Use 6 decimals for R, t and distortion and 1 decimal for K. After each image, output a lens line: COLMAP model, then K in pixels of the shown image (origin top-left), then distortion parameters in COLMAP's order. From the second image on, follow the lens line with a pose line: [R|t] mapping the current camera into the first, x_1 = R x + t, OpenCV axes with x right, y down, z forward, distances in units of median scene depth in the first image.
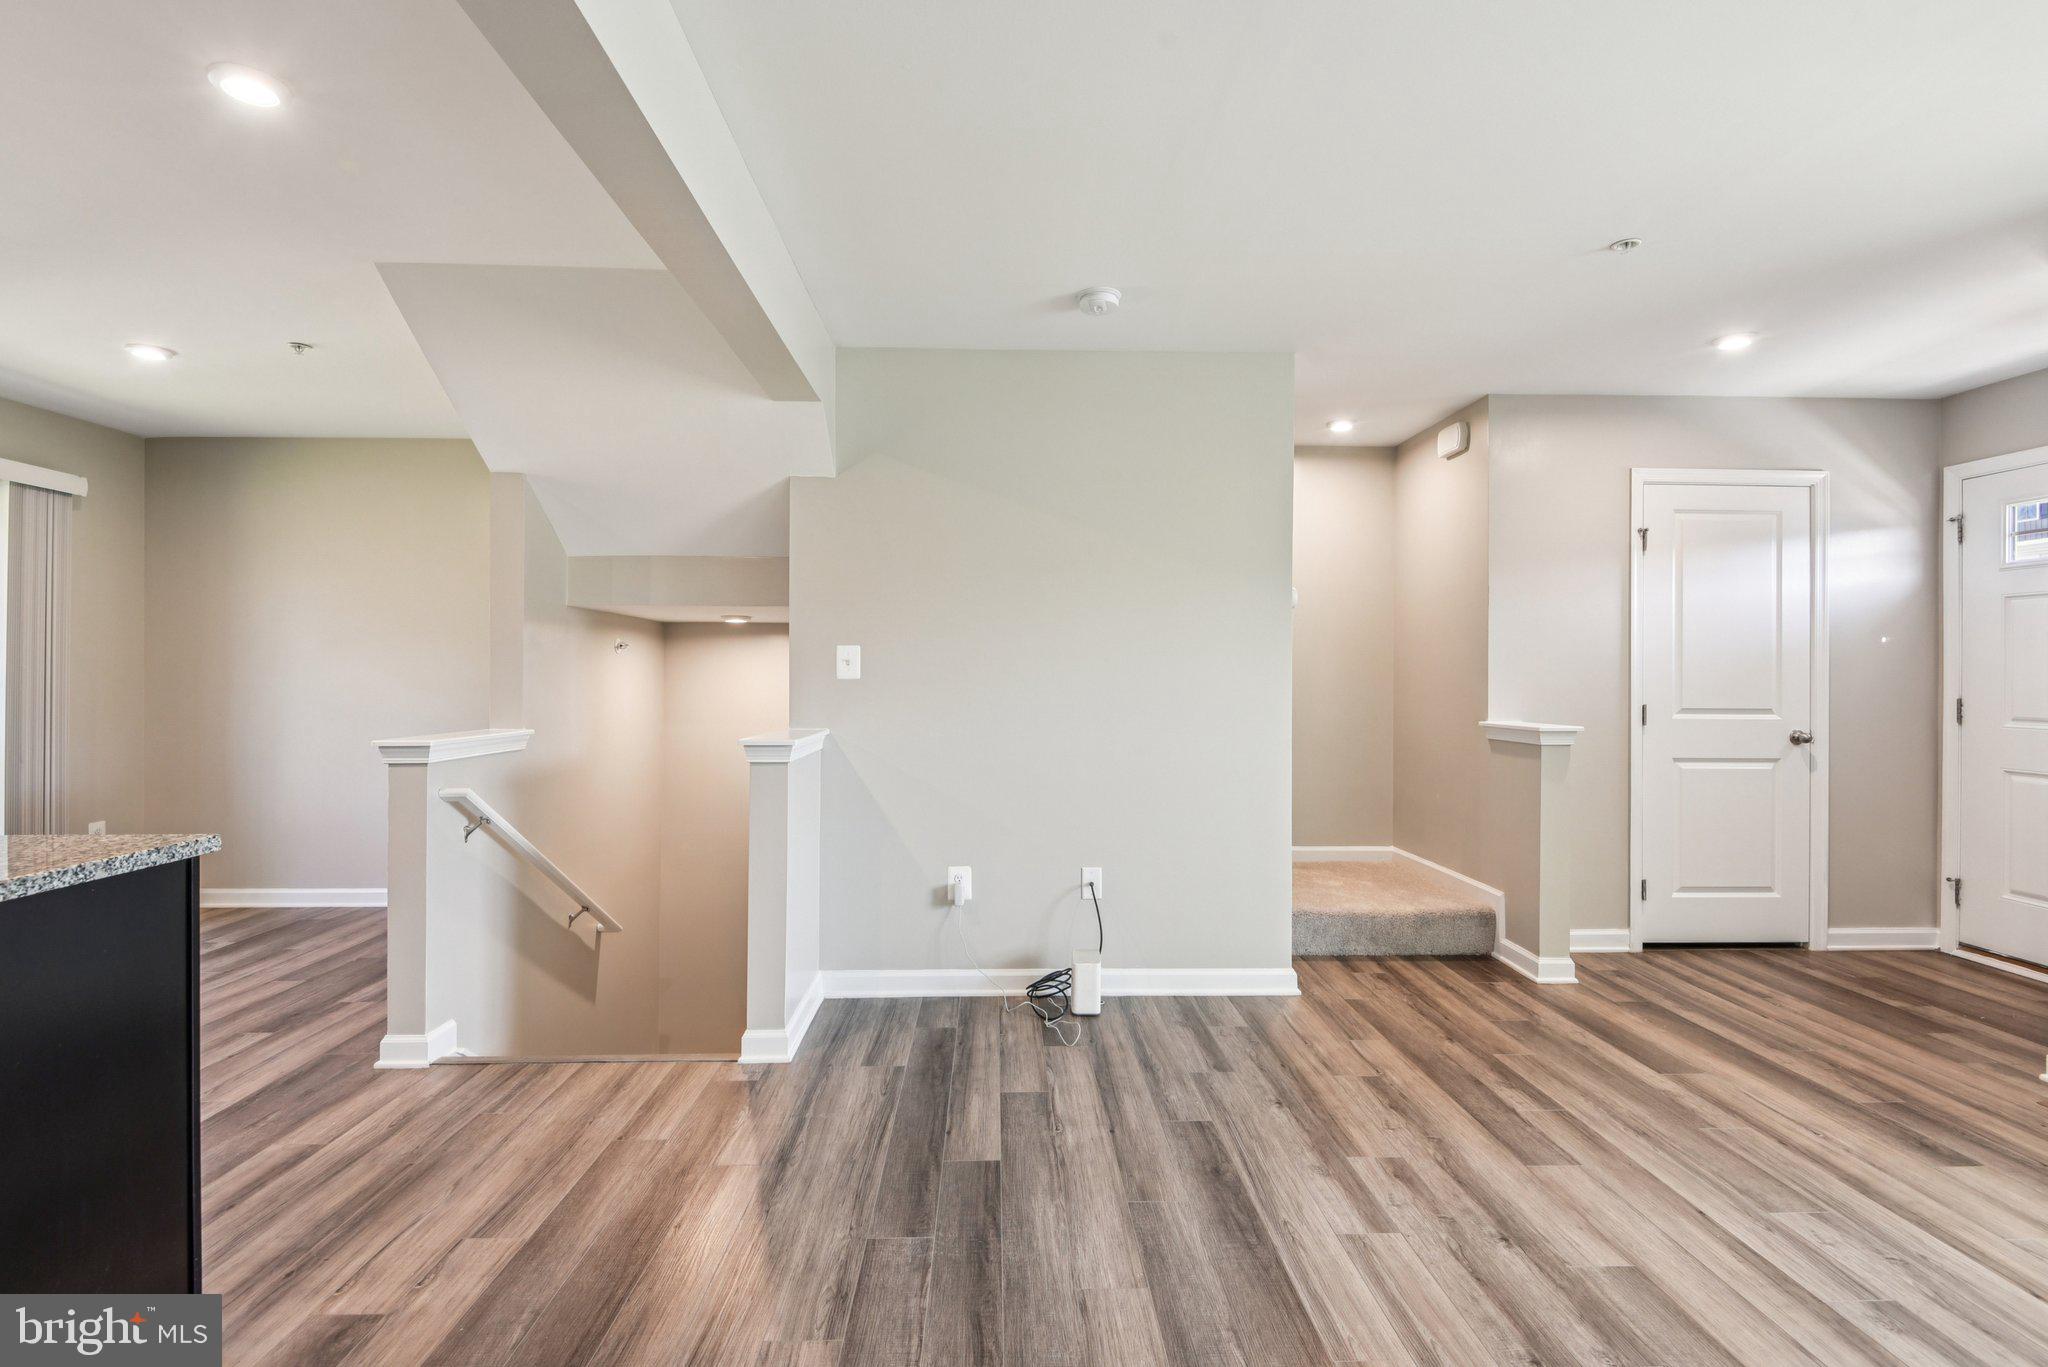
lens RADIAL K [[936.9, 0, 1023.3], [0, 936.9, 669.0], [0, 0, 1]] dist [0.014476, -0.011584]
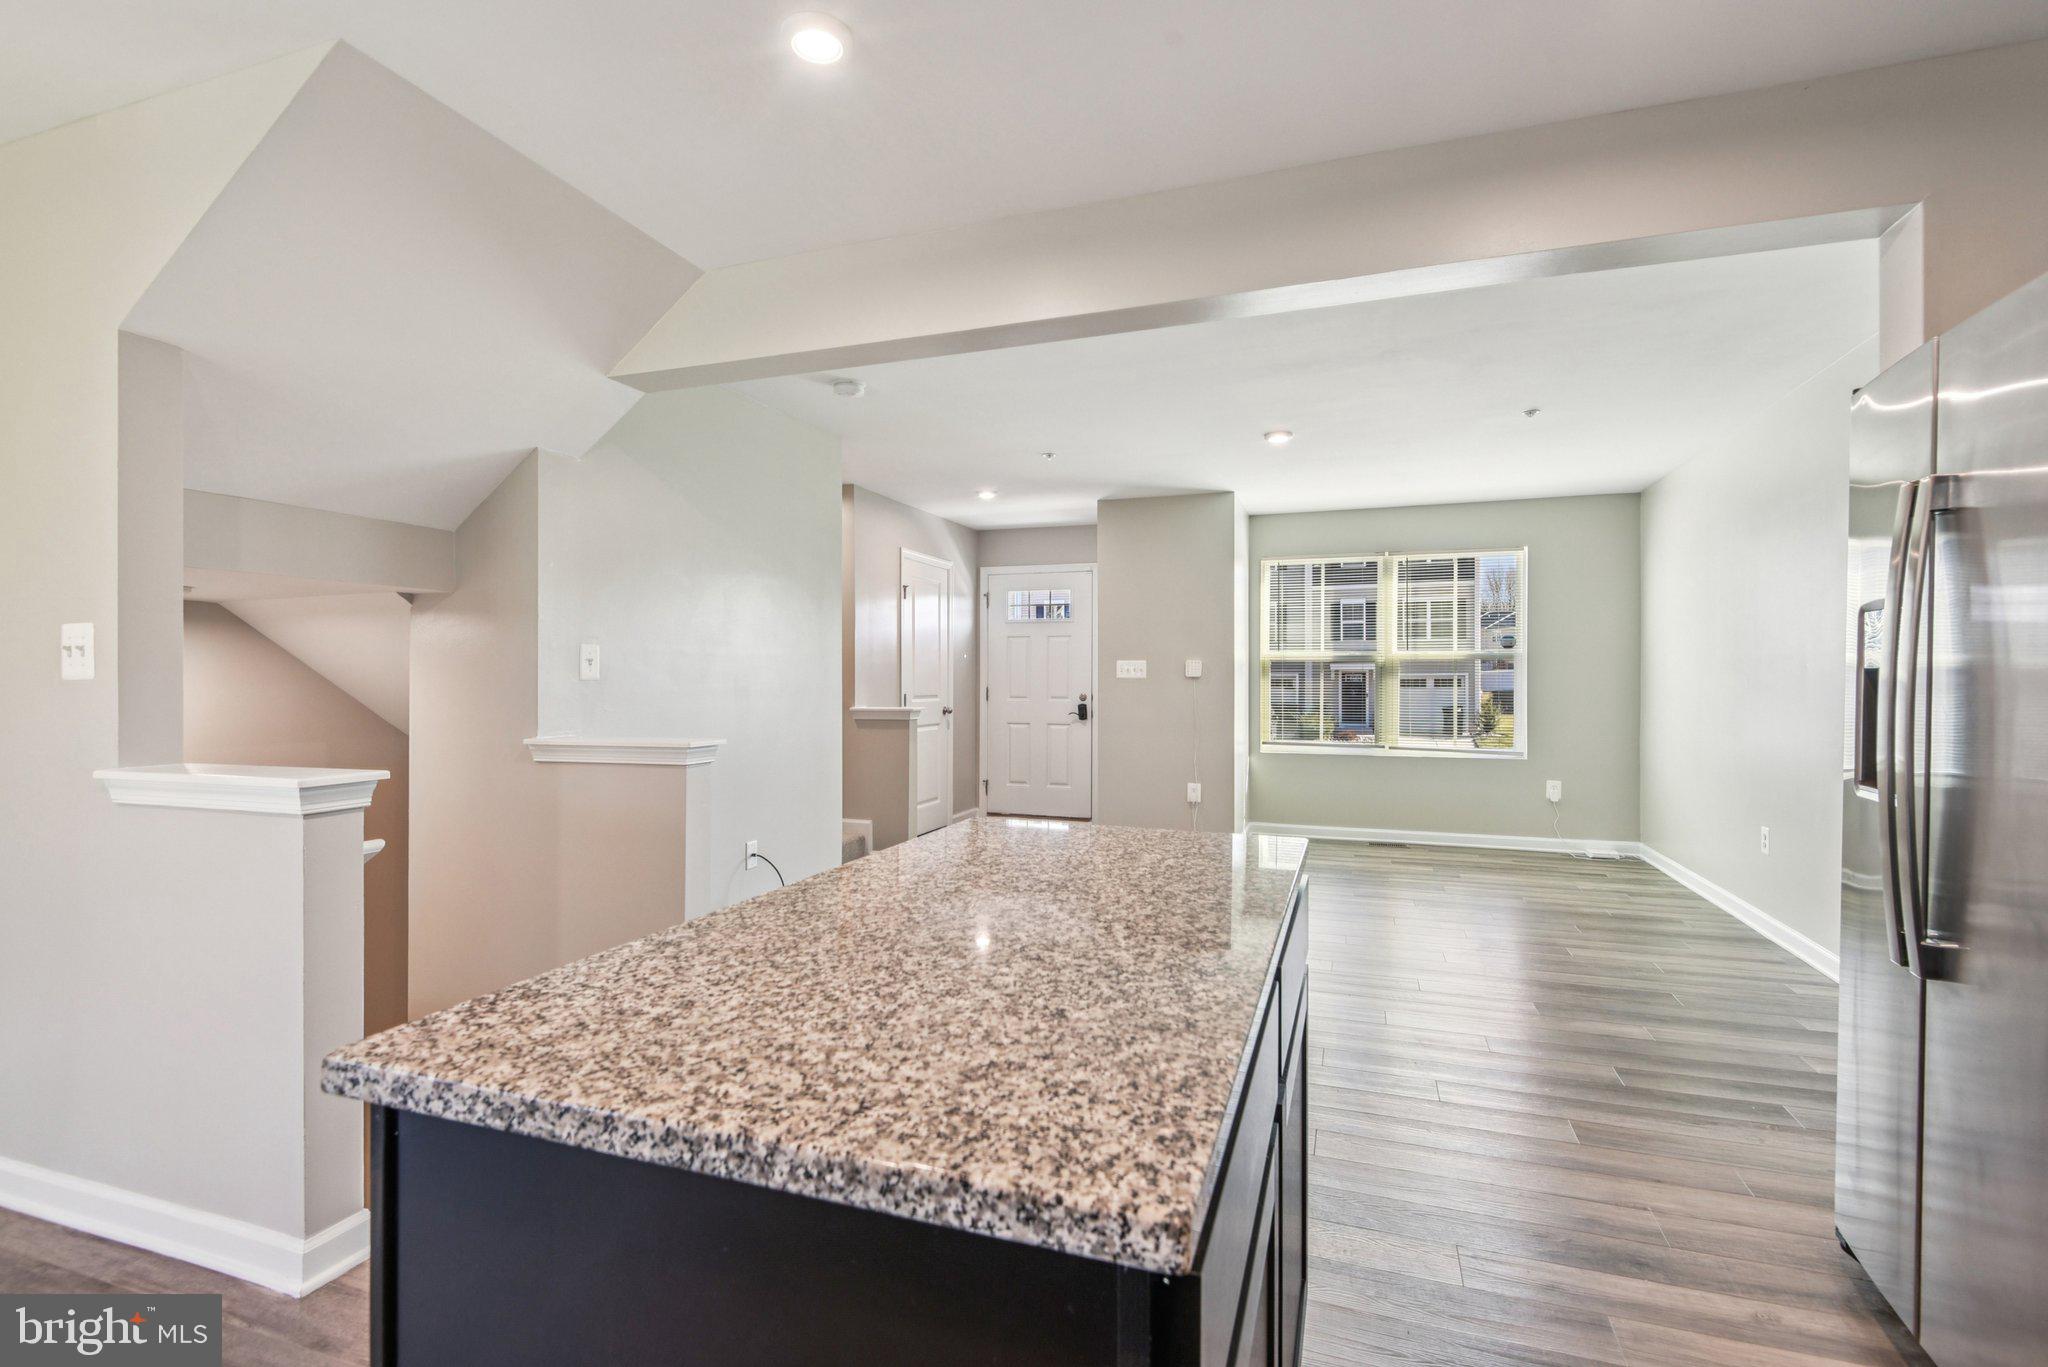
lens RADIAL K [[936.9, 0, 1019.0], [0, 936.9, 668.0], [0, 0, 1]] dist [0.014476, -0.011584]
pose [[0.366027, 0.007203, 0.930576, -0.971457], [-0.007159, 0.999962, -0.004924, -0.000074], [-0.930577, -0.004860, 0.366065, 0.288004]]
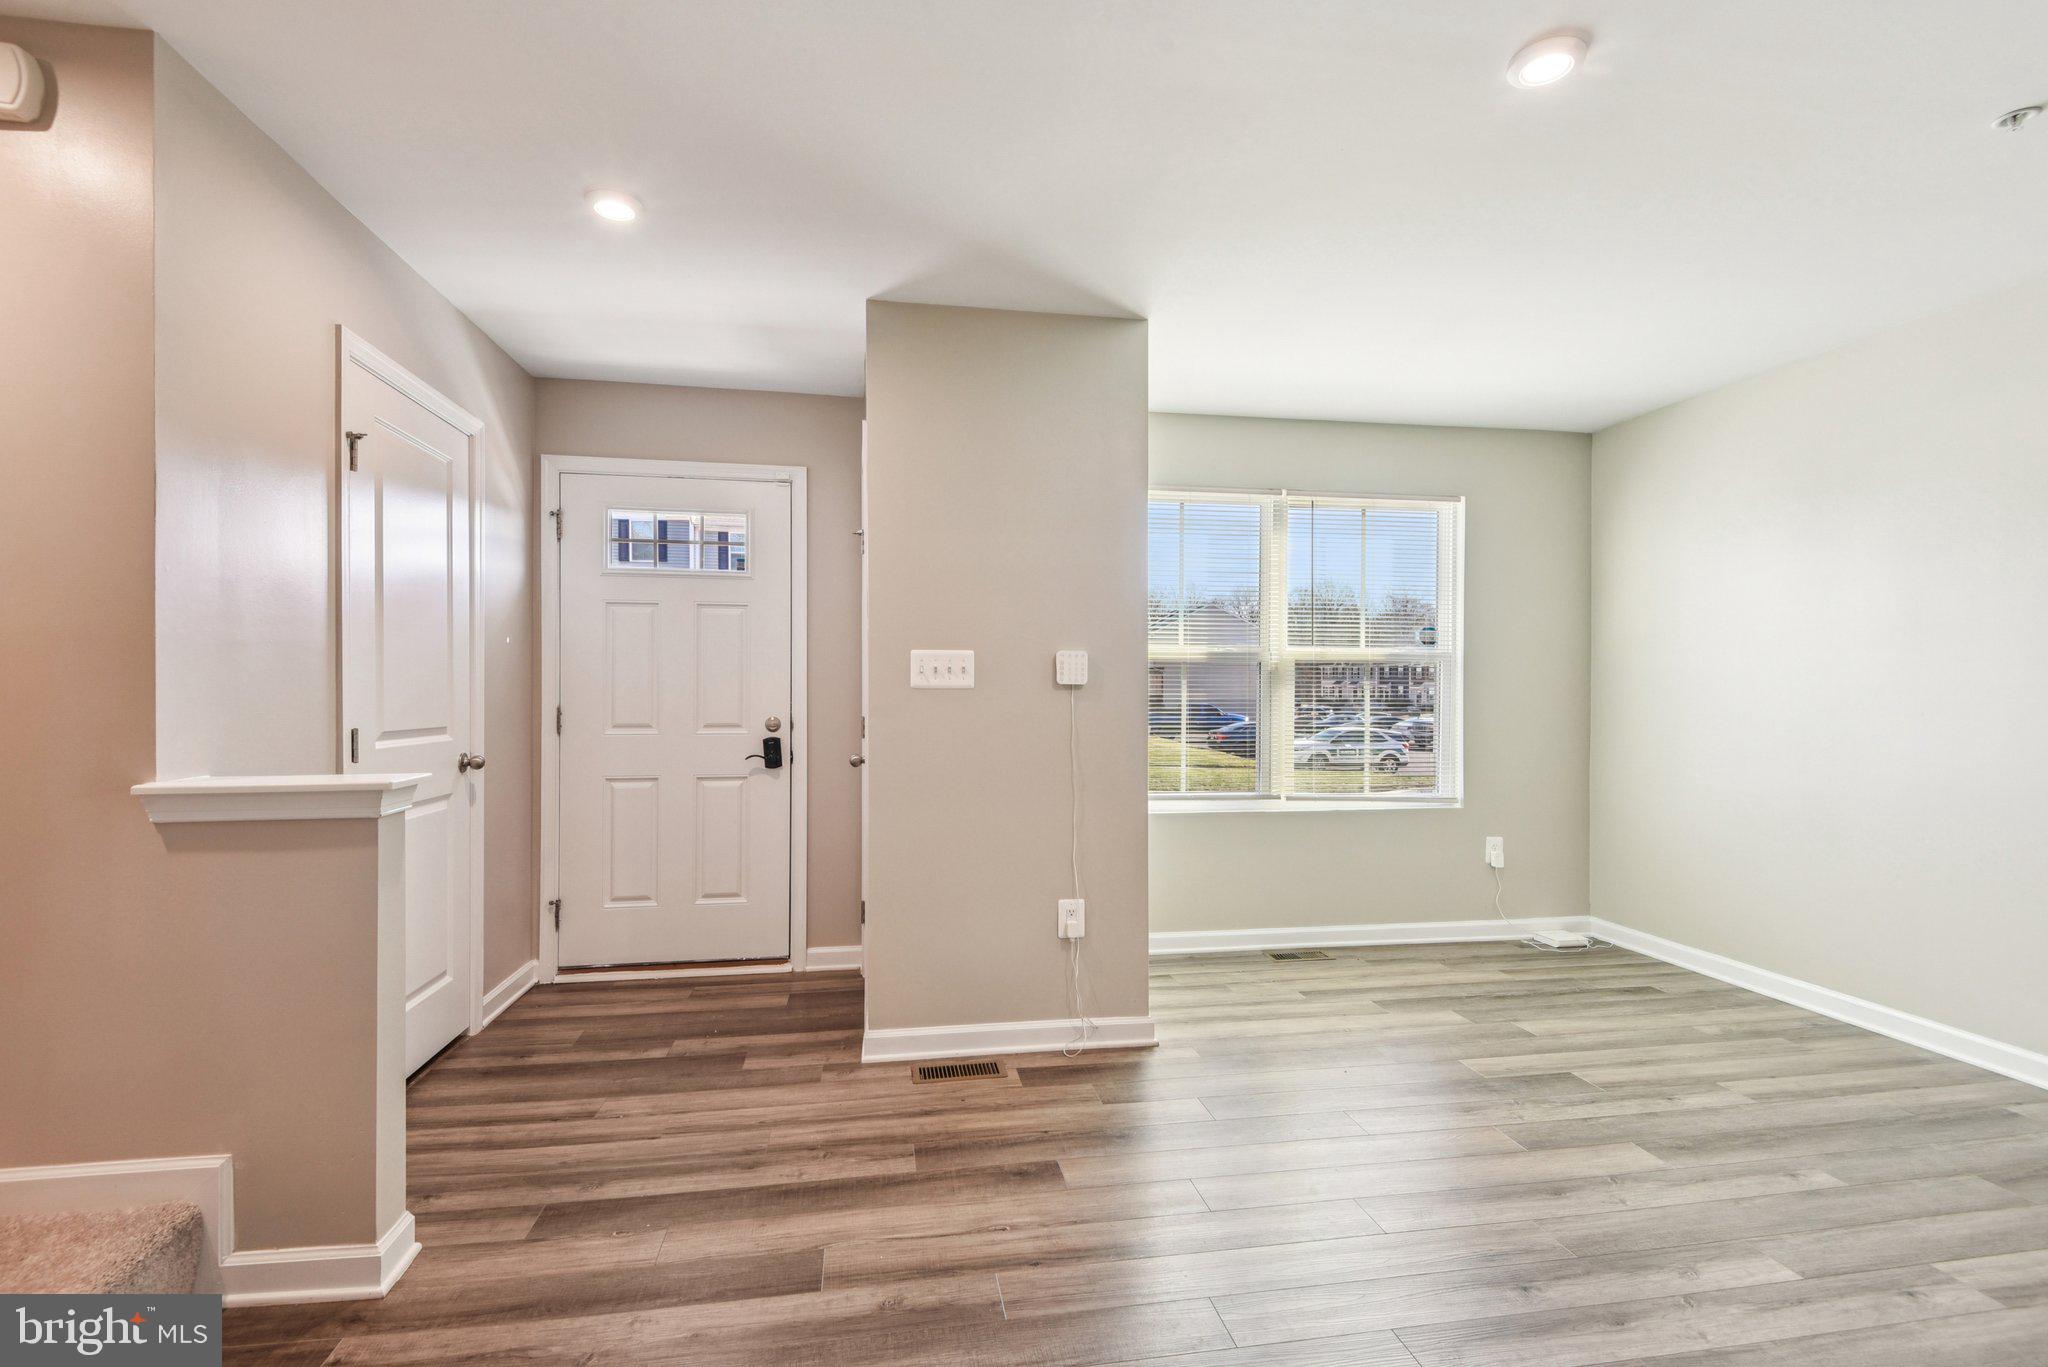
lens RADIAL K [[936.9, 0, 1024.3], [0, 936.9, 691.9], [0, 0, 1]] dist [0.014476, -0.011584]
pose [[-0.135410, -0.006654, 0.990767, 0.010793], [-0.010858, 0.999927, 0.005232, 0.008518], [-0.990730, -0.010049, -0.135473, 0.831690]]
